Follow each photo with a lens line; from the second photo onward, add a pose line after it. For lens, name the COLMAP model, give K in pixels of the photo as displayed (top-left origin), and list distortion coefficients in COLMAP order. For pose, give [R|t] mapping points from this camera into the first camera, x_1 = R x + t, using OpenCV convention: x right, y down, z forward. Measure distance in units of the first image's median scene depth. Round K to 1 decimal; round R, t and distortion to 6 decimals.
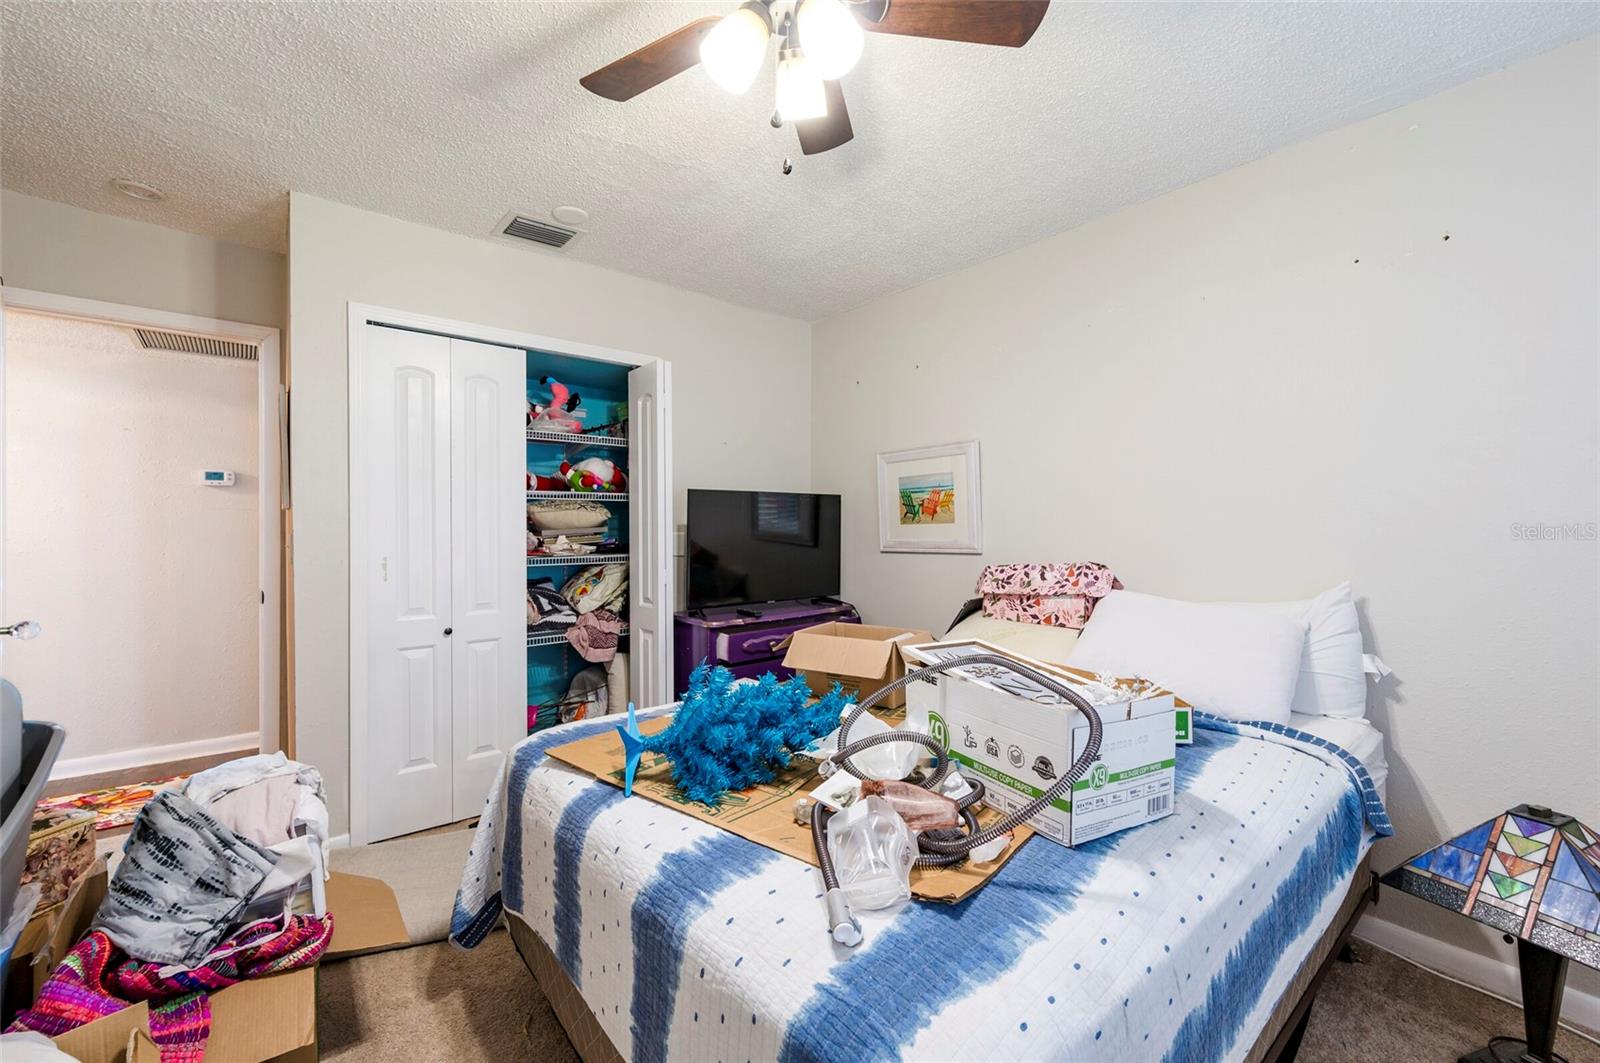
lens RADIAL K [[644.0, 0, 806.0], [0, 644.0, 530.0], [0, 0, 1]] dist [-0.003879, 0.000780]
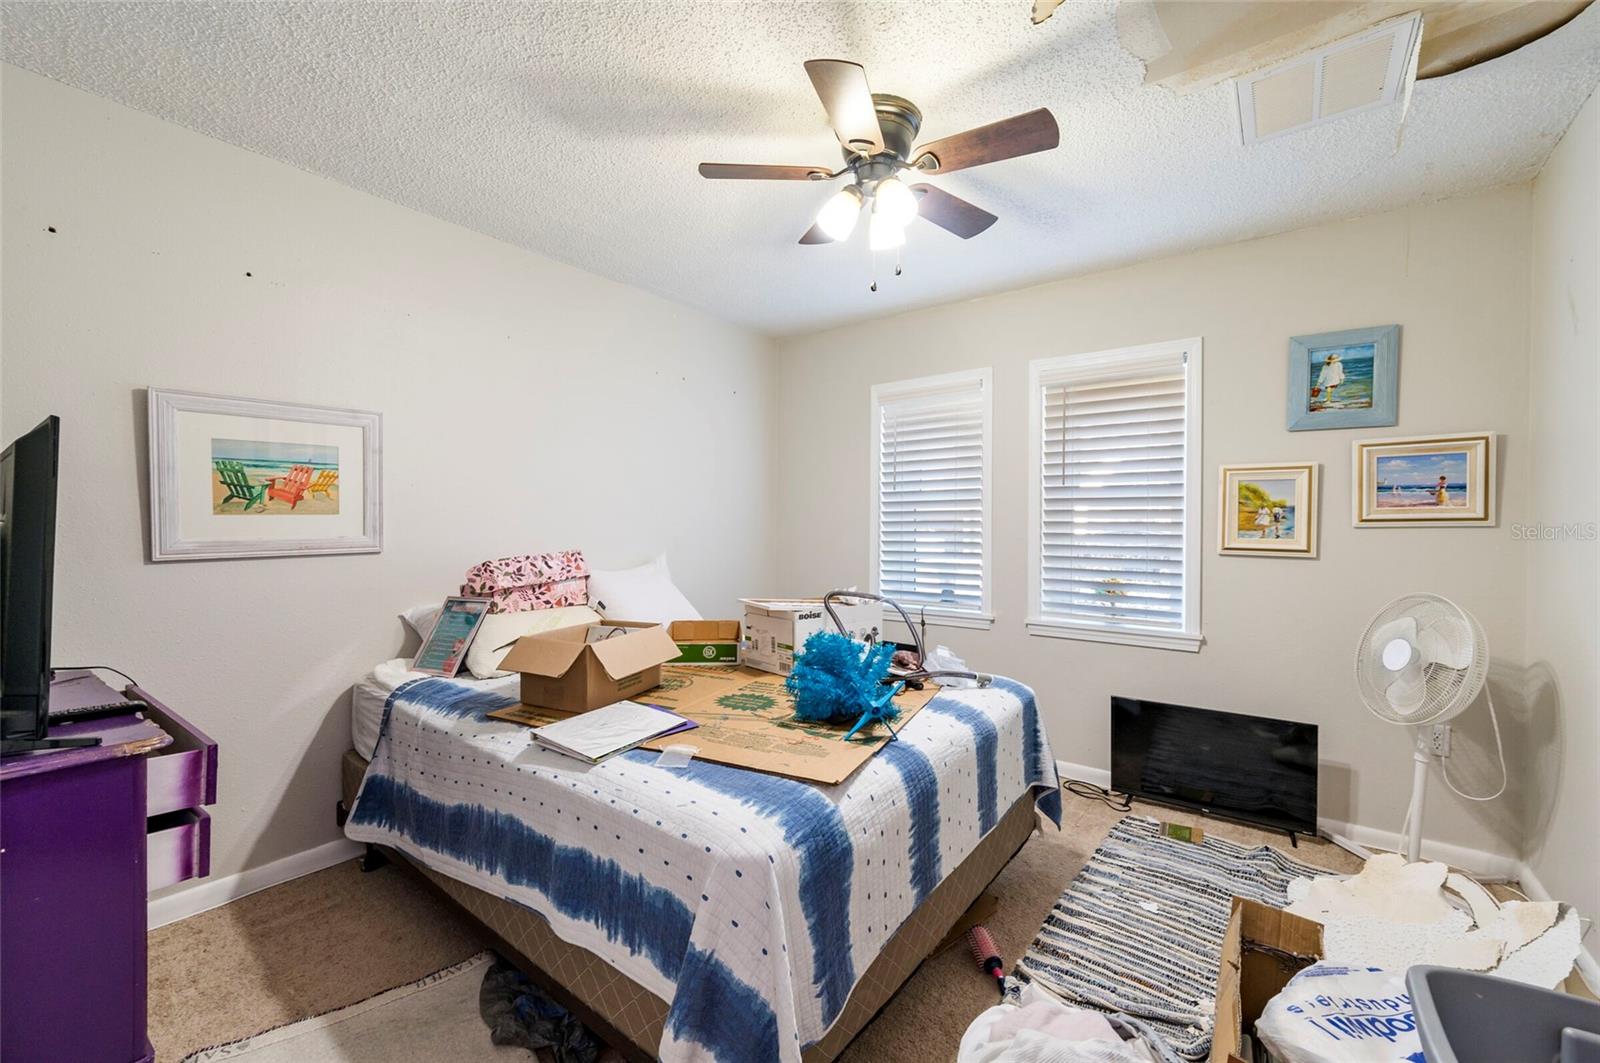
lens RADIAL K [[644.0, 0, 802.4], [0, 644.0, 527.3], [0, 0, 1]] dist [-0.003879, 0.000780]
pose [[-0.239041, -0.006671, 0.970986, -0.804757], [-0.000568, 0.999977, 0.006730, -0.001155], [-0.971009, 0.001058, -0.239040, 0.825622]]
